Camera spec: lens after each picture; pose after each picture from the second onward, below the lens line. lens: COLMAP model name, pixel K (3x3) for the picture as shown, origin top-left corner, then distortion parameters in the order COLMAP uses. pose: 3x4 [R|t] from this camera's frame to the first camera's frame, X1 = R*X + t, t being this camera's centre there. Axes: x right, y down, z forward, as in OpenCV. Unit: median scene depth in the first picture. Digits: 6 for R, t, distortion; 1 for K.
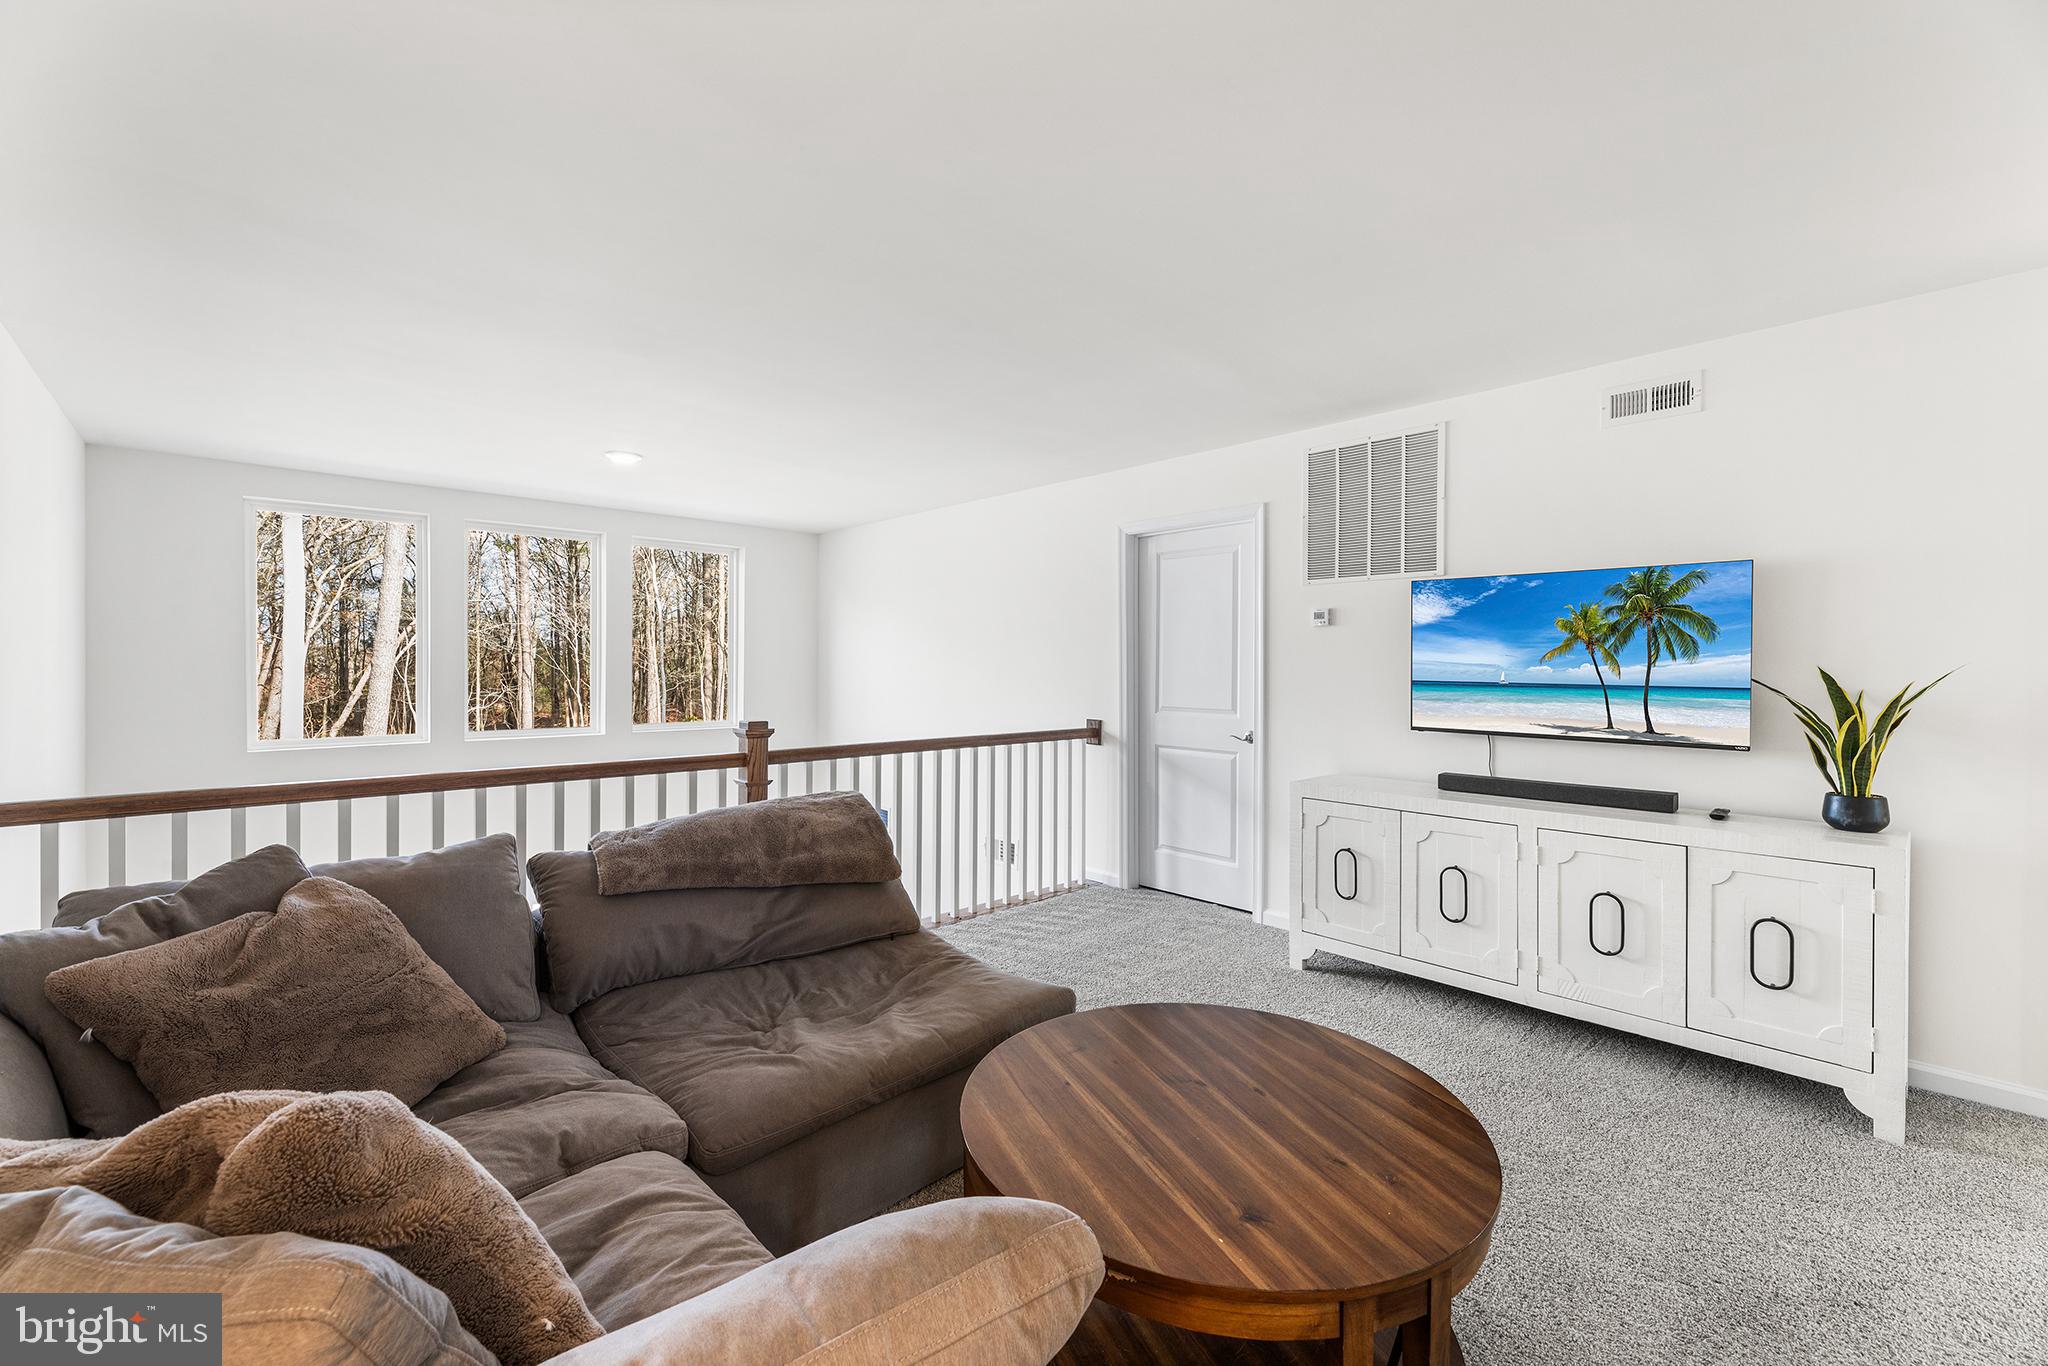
lens RADIAL K [[828.0, 0, 1027.7], [0, 828.0, 683.0], [0, 0, 1]] dist [0.002727, 0.000185]
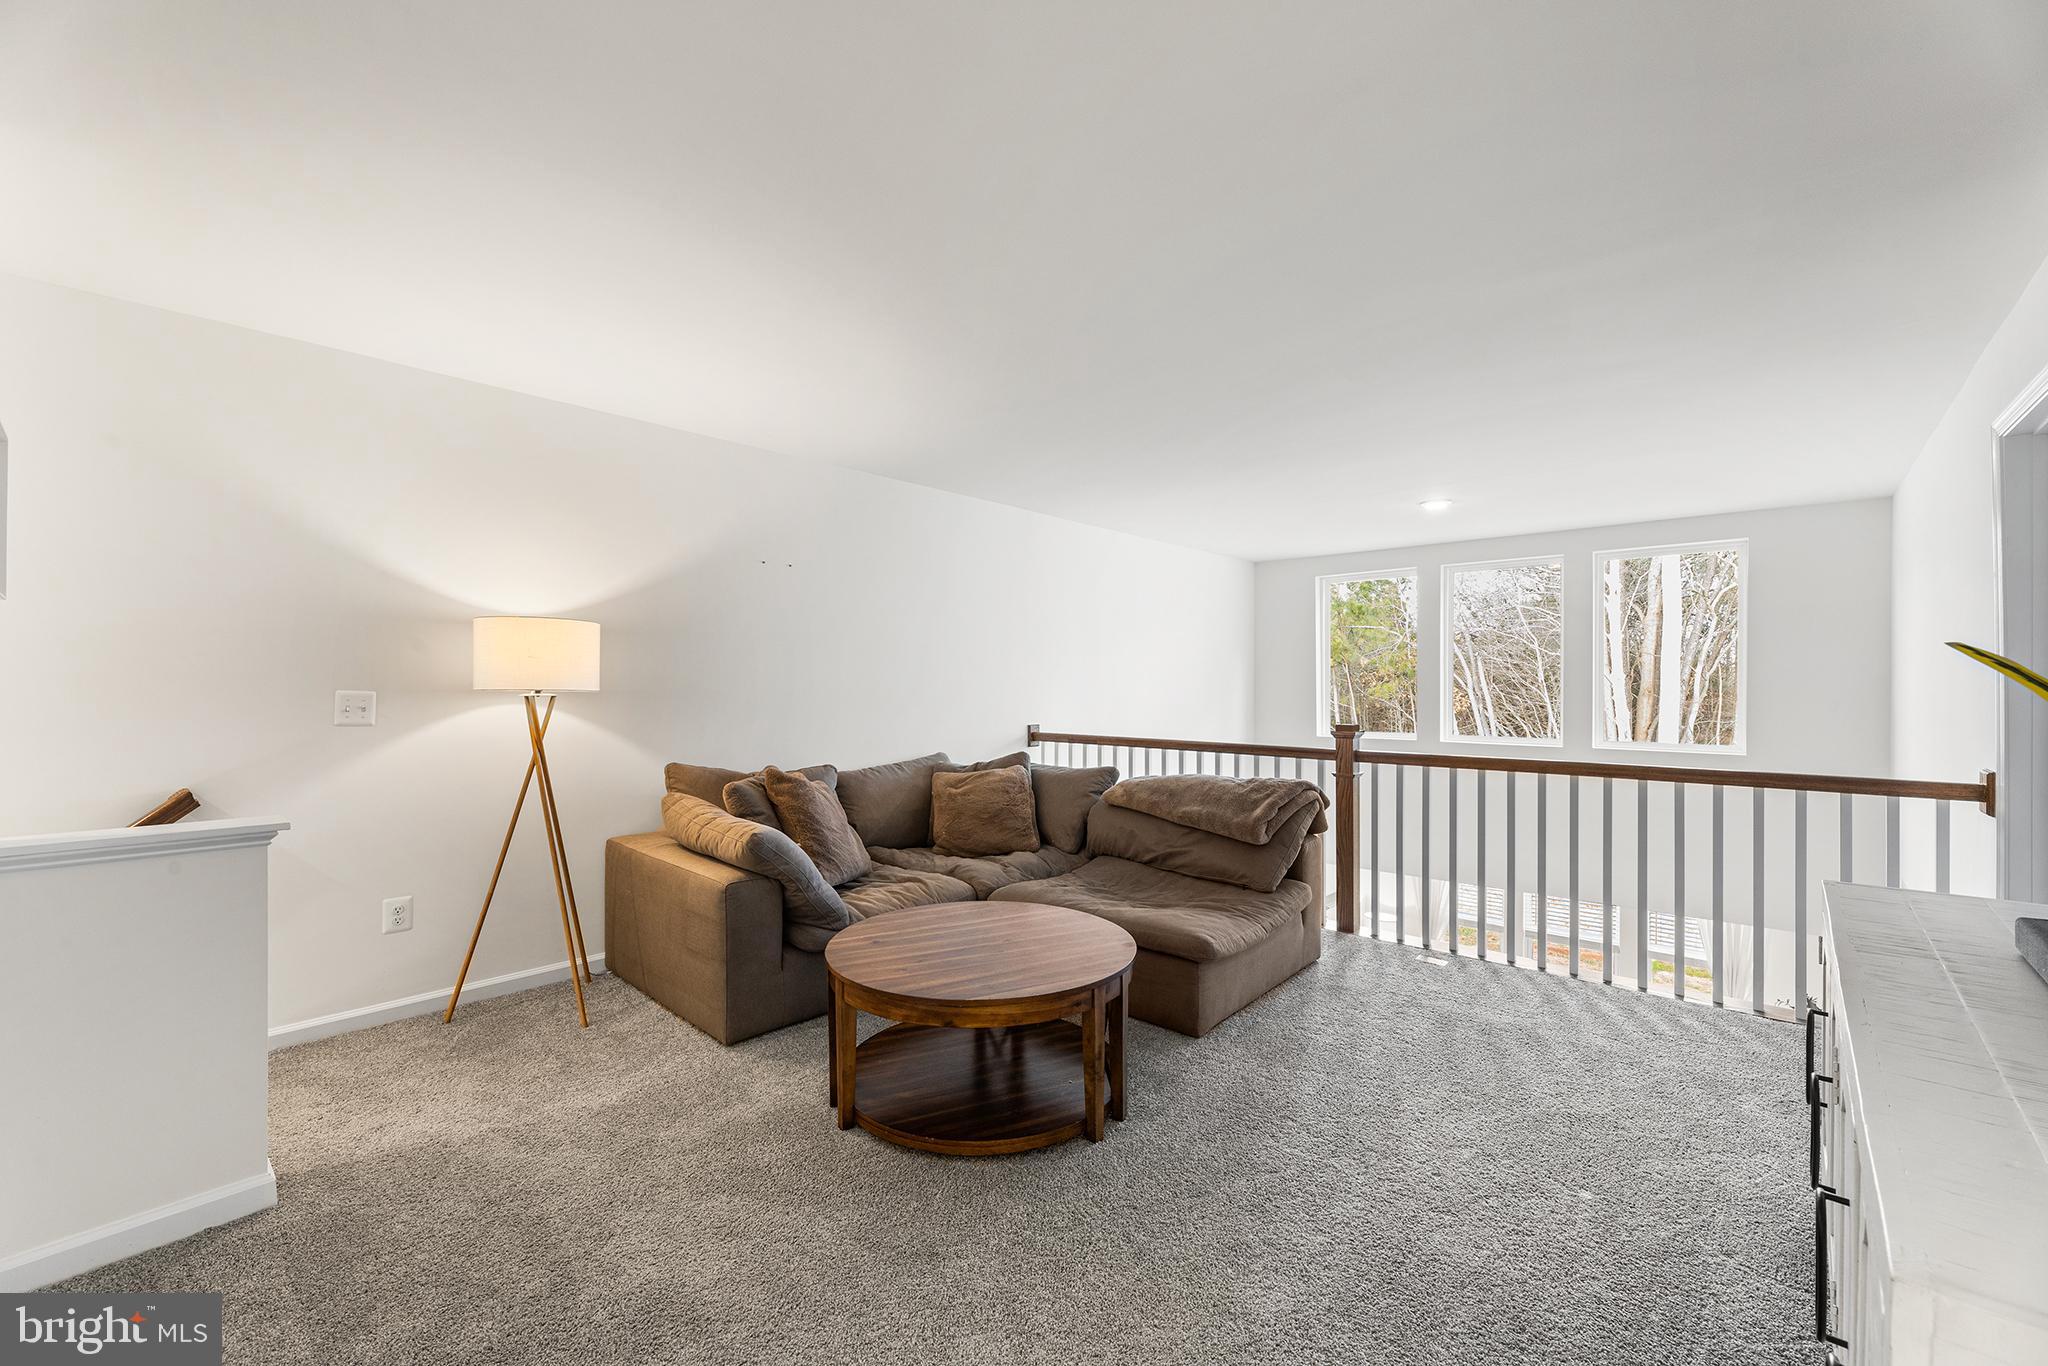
lens RADIAL K [[828.0, 0, 1032.3], [0, 828.0, 686.3], [0, 0, 1]] dist [0.002727, 0.000185]
pose [[0.003792, 0.018903, -0.999814, 0.945820], [0.007843, 0.999790, 0.018932, -0.042561], [0.999962, -0.007914, 0.003643, 0.522185]]
